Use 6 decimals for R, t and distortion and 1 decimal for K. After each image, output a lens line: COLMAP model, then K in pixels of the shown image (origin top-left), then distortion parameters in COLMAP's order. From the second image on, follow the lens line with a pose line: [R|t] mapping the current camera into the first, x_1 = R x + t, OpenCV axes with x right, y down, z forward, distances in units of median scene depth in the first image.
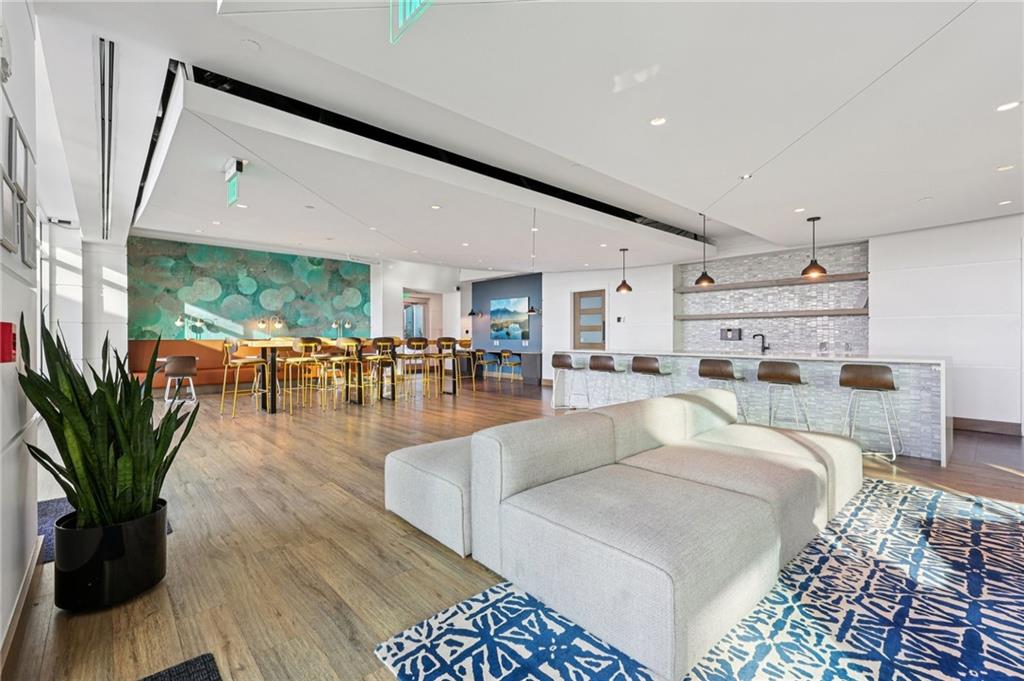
lens RADIAL K [[444.7, 0, 510.0], [0, 444.7, 343.5], [0, 0, 1]] dist [0.001306, 0.000061]
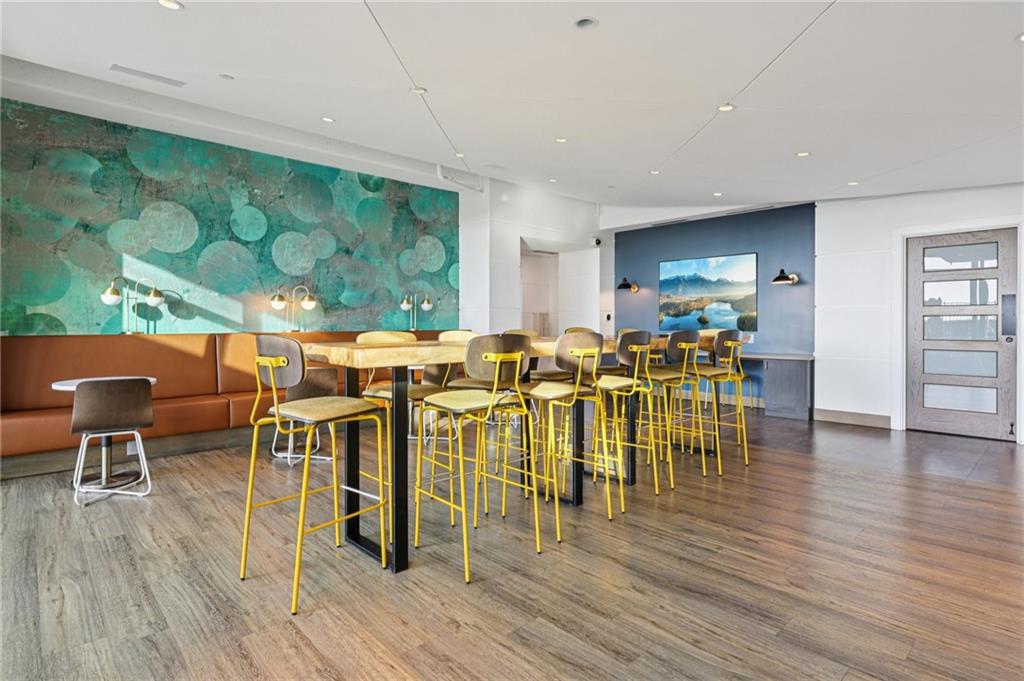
lens RADIAL K [[532.3, 0, 513.9], [0, 532.3, 331.6], [0, 0, 1]] dist [-0.005490, 0.000506]
pose [[0.999971, 0.000068, 0.007626, -0.295767], [-0.000061, 1.000000, -0.000938, -0.009575], [-0.007626, 0.000938, 0.999970, 0.401683]]
